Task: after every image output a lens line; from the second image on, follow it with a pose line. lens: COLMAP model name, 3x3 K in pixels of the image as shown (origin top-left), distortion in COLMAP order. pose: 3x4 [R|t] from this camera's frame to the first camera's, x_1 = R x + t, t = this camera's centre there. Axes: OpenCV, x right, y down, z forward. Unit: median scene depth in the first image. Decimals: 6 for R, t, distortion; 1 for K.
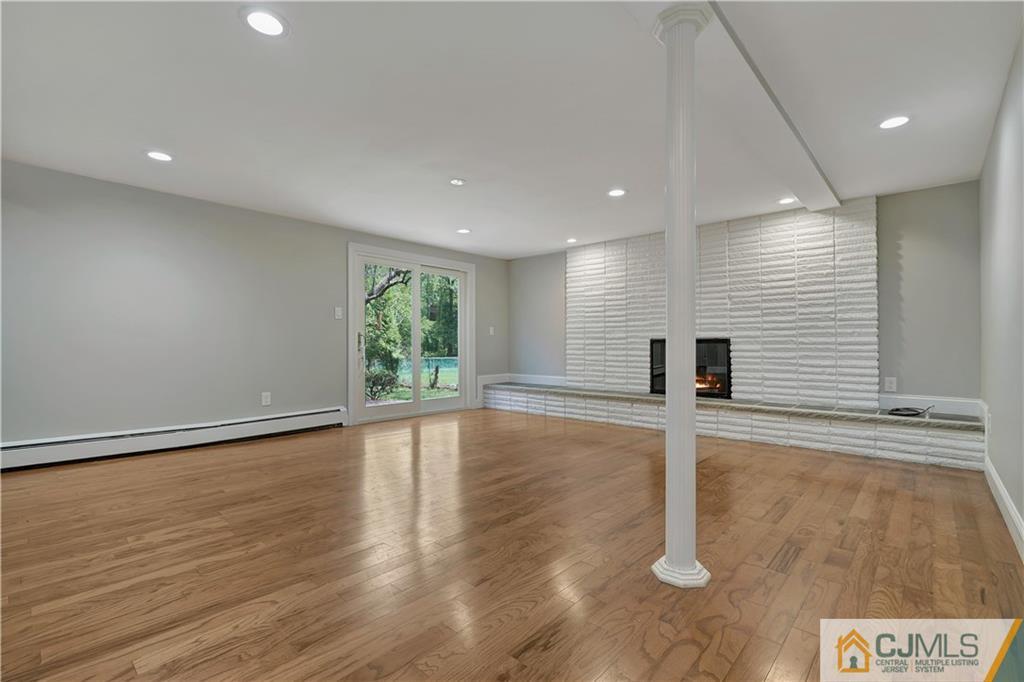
lens RADIAL K [[469.6, 0, 511.6], [0, 469.6, 345.3], [0, 0, 1]] dist [-0.004339, 0.000737]
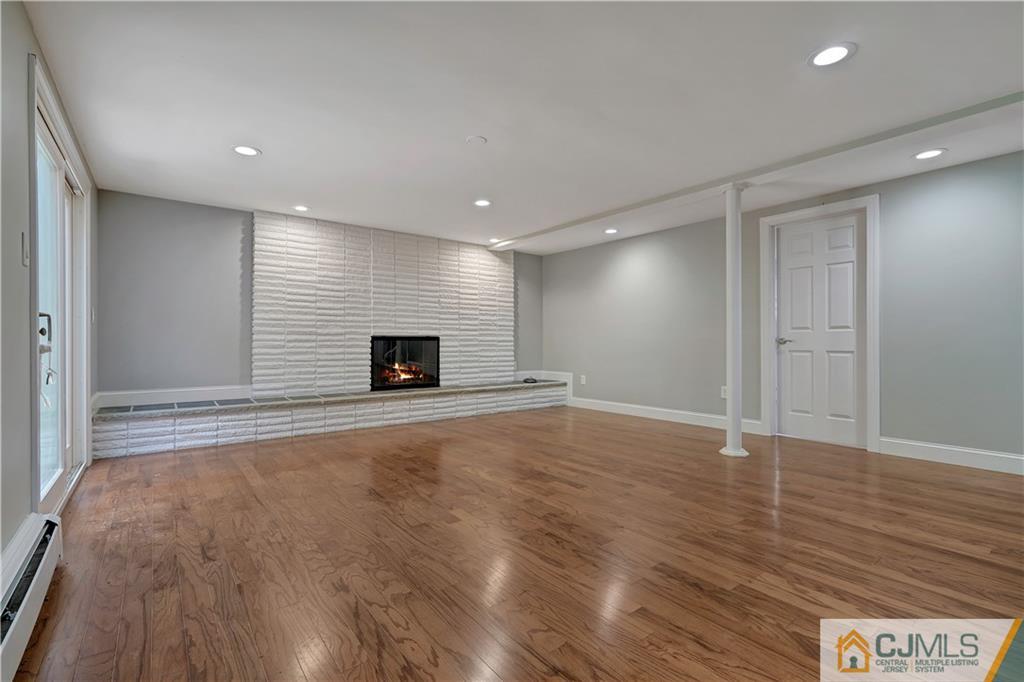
lens RADIAL K [[469.6, 0, 511.3], [0, 469.6, 341.1], [0, 0, 1]] dist [-0.004339, 0.000737]
pose [[0.157648, 0.002527, 0.987492, -0.624840], [-0.001607, 0.999996, -0.002302, -0.000340], [-0.987494, -0.001224, 0.157651, 0.561441]]
